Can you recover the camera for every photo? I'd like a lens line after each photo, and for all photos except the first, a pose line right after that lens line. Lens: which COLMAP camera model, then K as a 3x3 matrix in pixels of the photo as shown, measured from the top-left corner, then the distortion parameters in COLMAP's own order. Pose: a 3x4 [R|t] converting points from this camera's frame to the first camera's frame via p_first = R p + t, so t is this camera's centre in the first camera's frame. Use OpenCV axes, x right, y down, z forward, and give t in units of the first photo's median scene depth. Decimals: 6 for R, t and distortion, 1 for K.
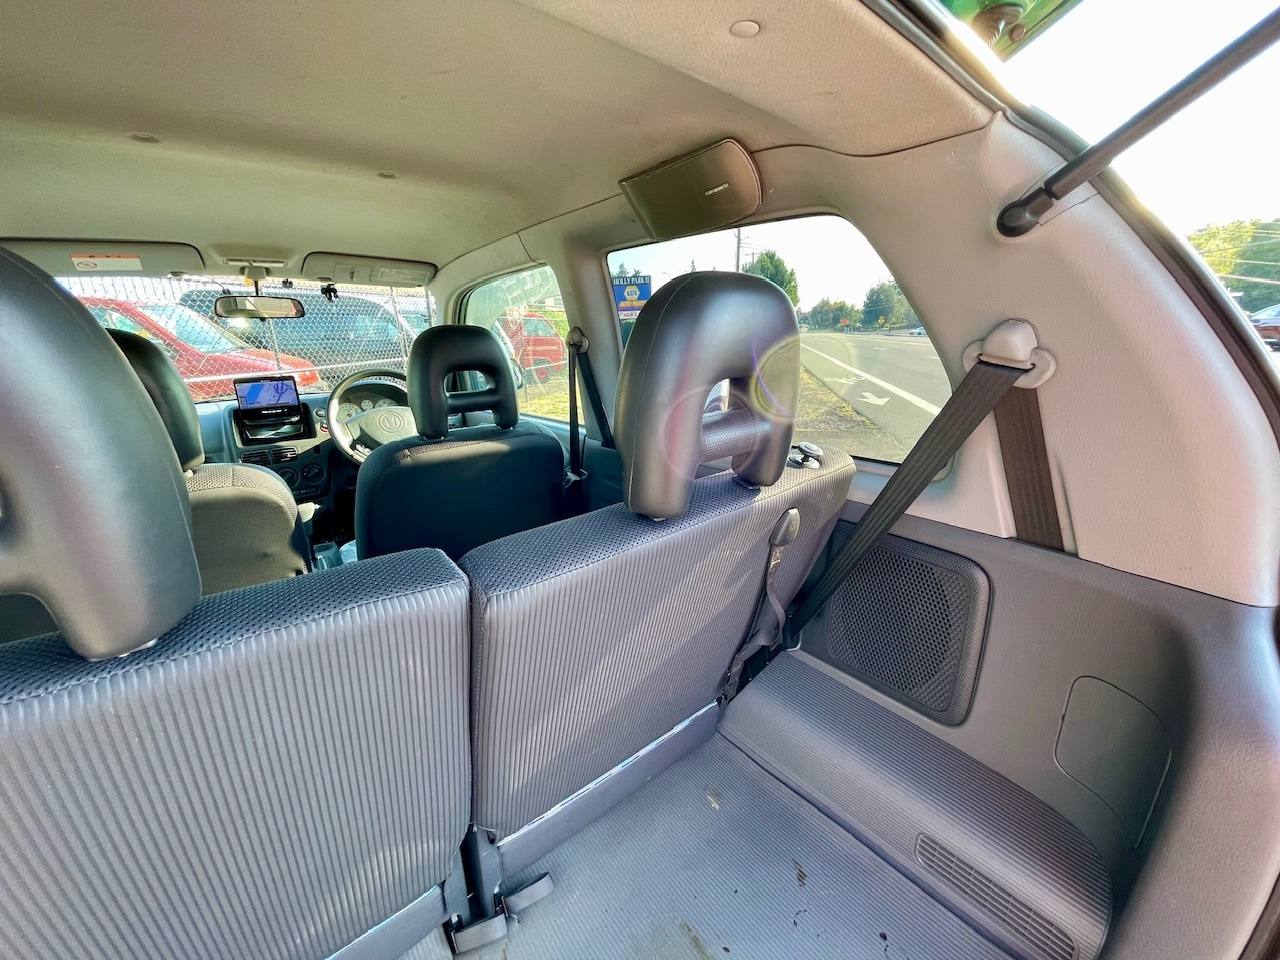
lens RADIAL K [[512.9, 0, 630.0], [0, 512.9, 478.8], [0, 0, 1]] dist [-0.005293, -0.000011]
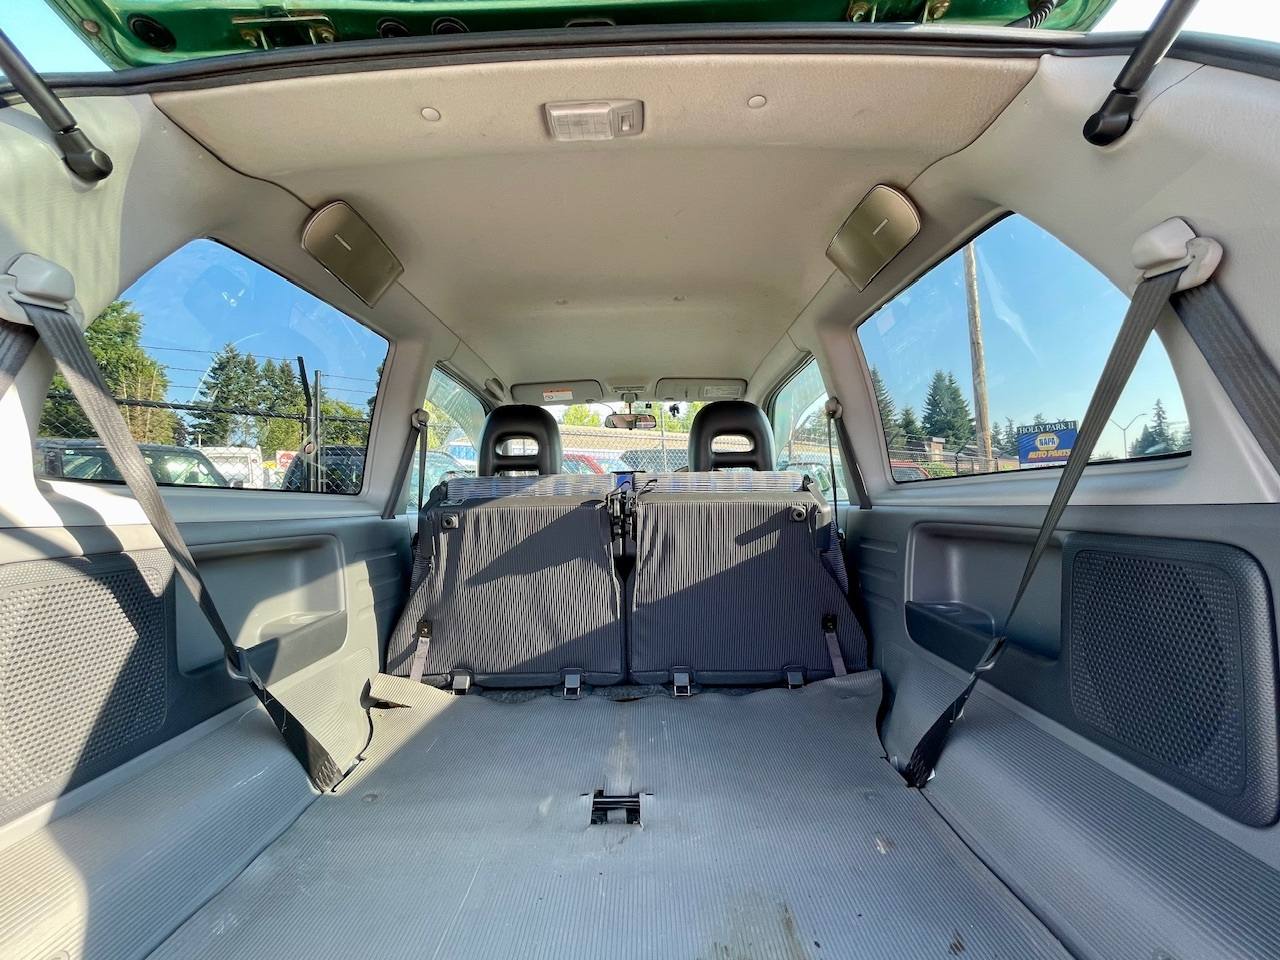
lens RADIAL K [[512.9, 0, 630.0], [0, 512.9, 478.8], [0, 0, 1]] dist [-0.005293, -0.000011]
pose [[0.771977, -0.017952, -0.635397, 0.340242], [-0.172178, 0.956327, -0.236207, 0.278396], [0.611888, 0.291748, 0.735171, -0.050202]]
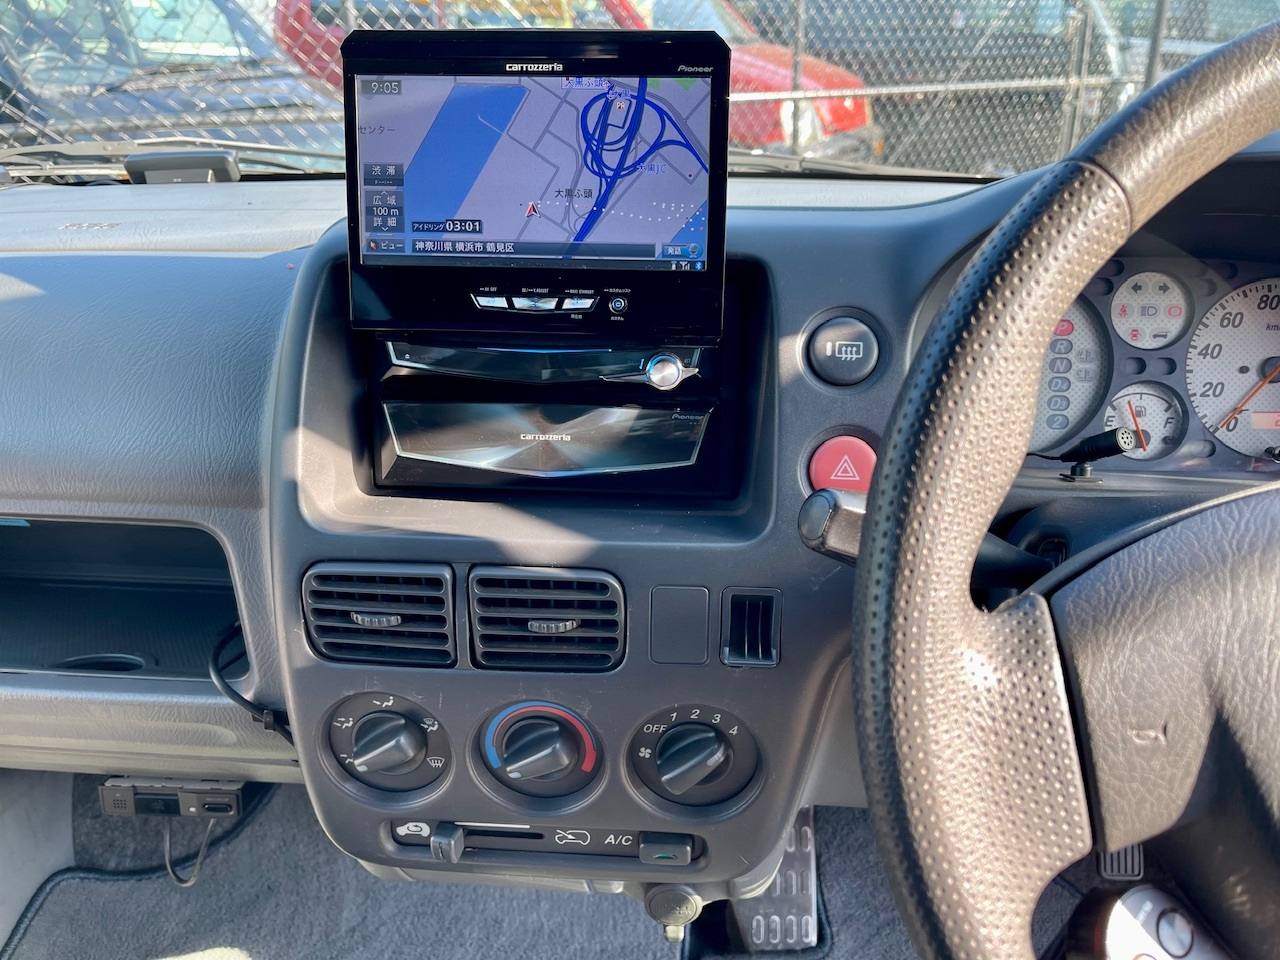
lens RADIAL K [[983.8, 0, 640.0], [0, 983.8, 480.0], [0, 0, 1]] dist [0.058843, -0.101523]
pose [[0.730771, 0.287472, -0.619140, -0.928116], [-0.198542, 0.957299, 0.210144, -0.272346], [0.653112, -0.030642, 0.756641, 1.512695]]
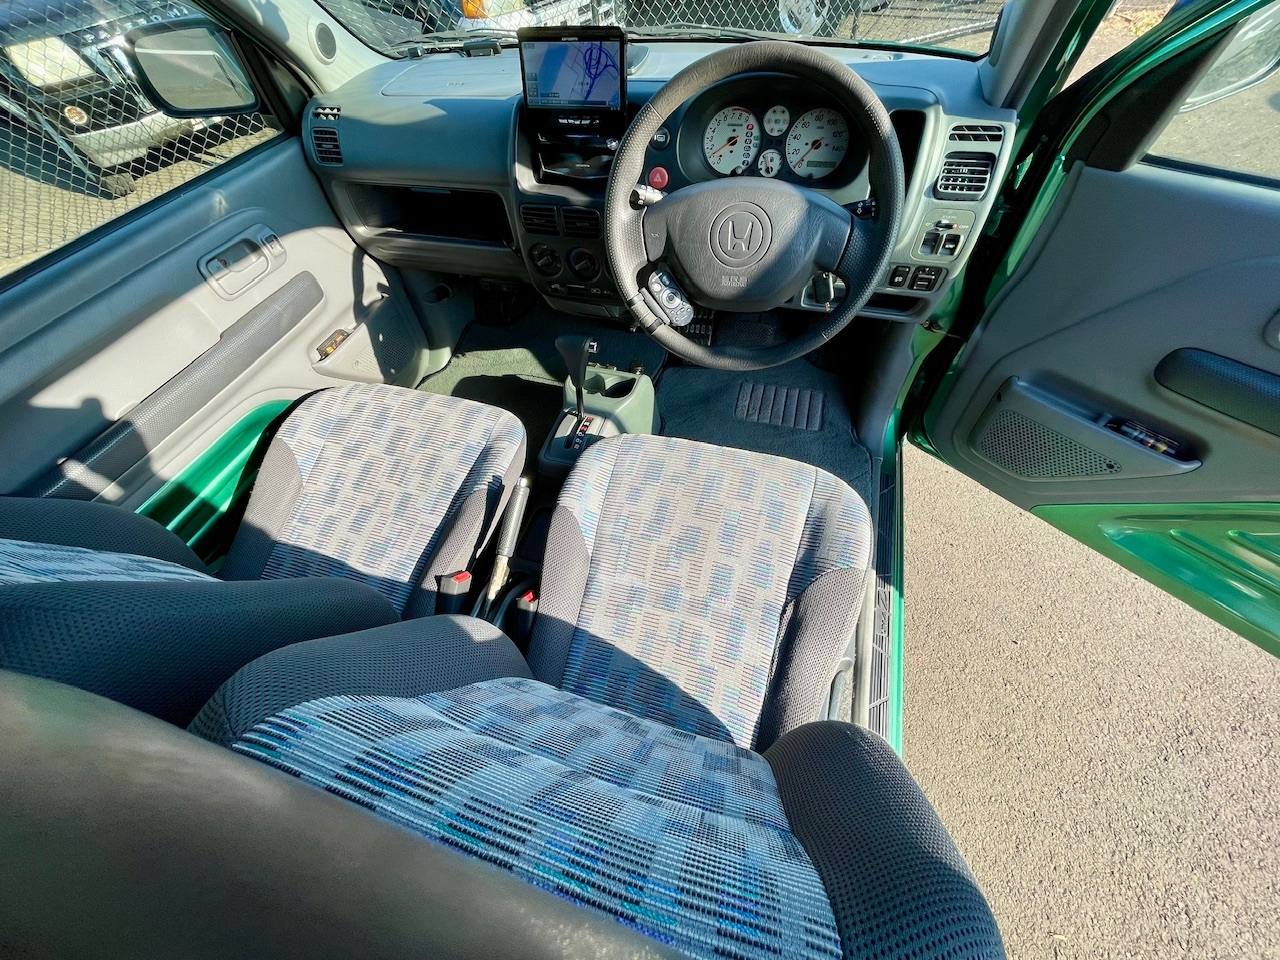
lens RADIAL K [[519.5, 0, 629.1], [0, 519.5, 475.5], [0, 0, 1]] dist [-0.000426, -0.000212]
pose [[0.557357, 0.639164, -0.529926, -0.364739], [-0.166780, 0.711434, 0.682675, -0.438990], [0.813350, -0.292113, 0.503123, 1.293223]]
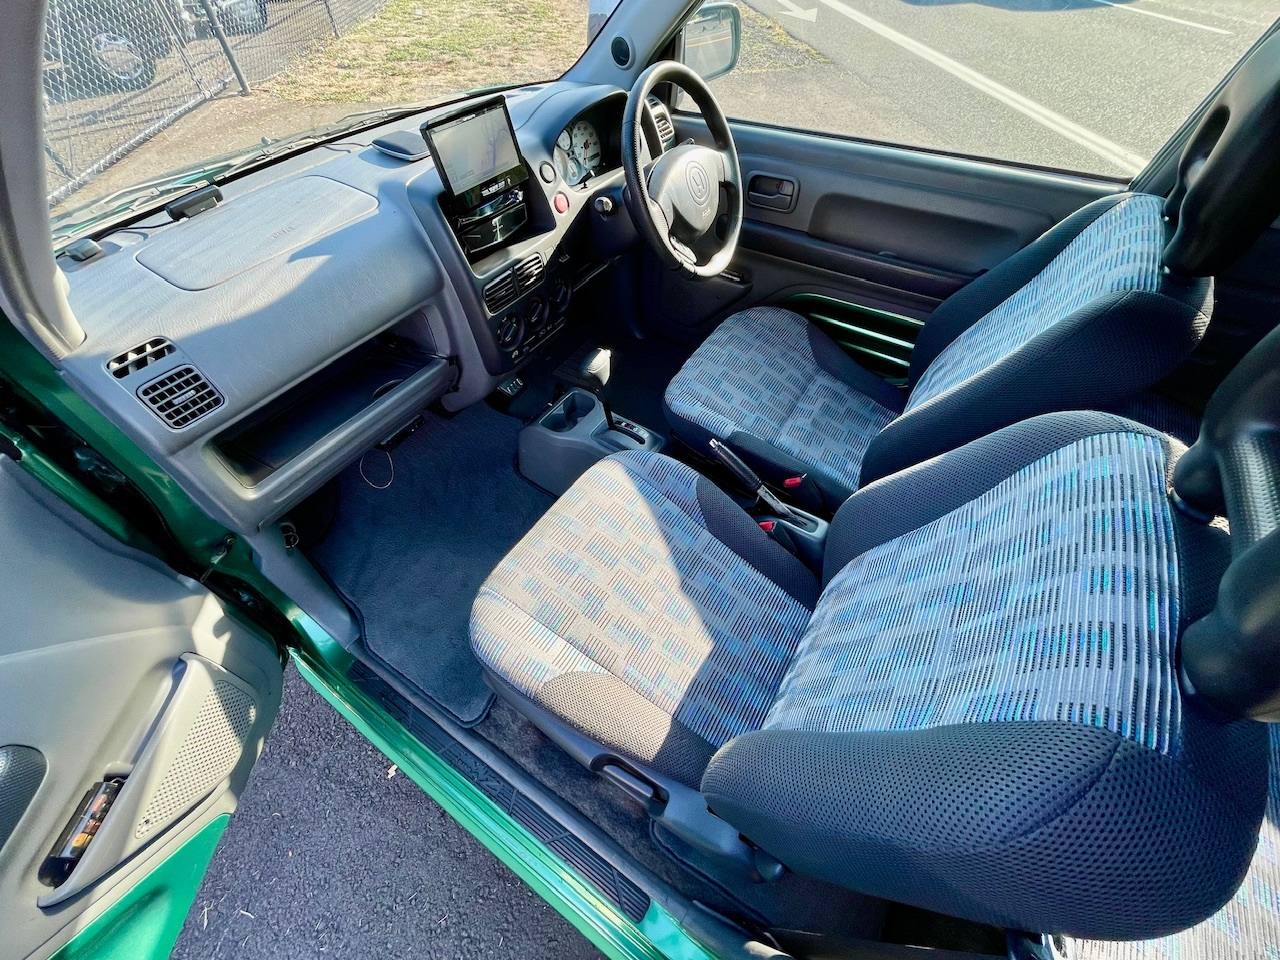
lens RADIAL K [[519.5, 0, 629.1], [0, 519.5, 475.5], [0, 0, 1]] dist [-0.000426, -0.000212]
pose [[0.946521, -0.238581, 0.217201, -1.396542], [0.078893, 0.823907, 0.561207, -0.324029], [-0.312847, -0.514059, 0.798668, 0.747187]]
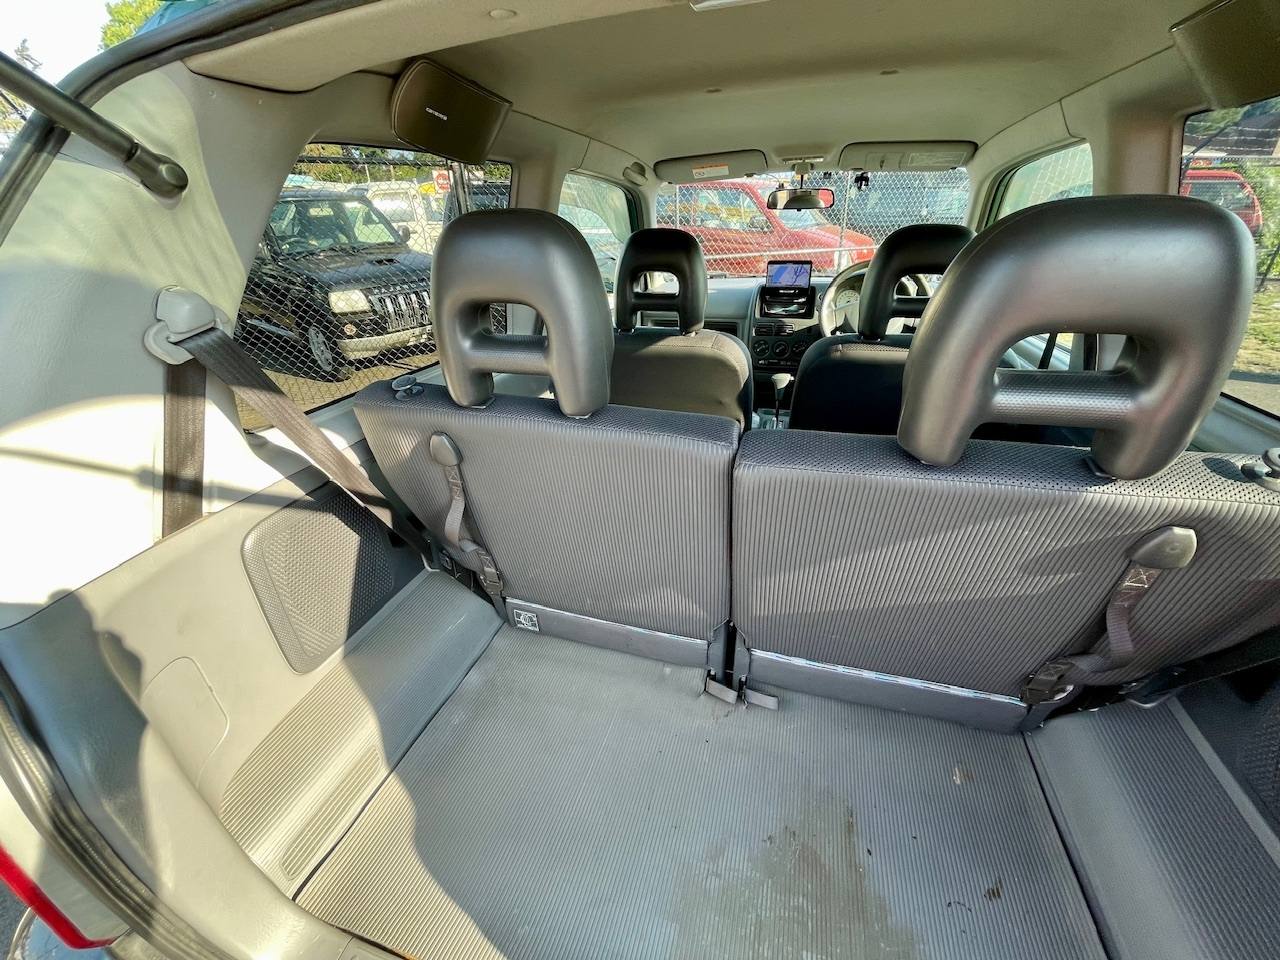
lens RADIAL K [[514.7, 0, 633.9], [0, 514.7, 474.4], [0, 0, 1]] dist [-0.001186, 0.000134]
pose [[0.564382, 0.371278, -0.737310, 0.278379], [-0.210496, 0.928353, 0.306353, -0.051166], [0.798226, -0.017700, 0.602098, -0.044936]]
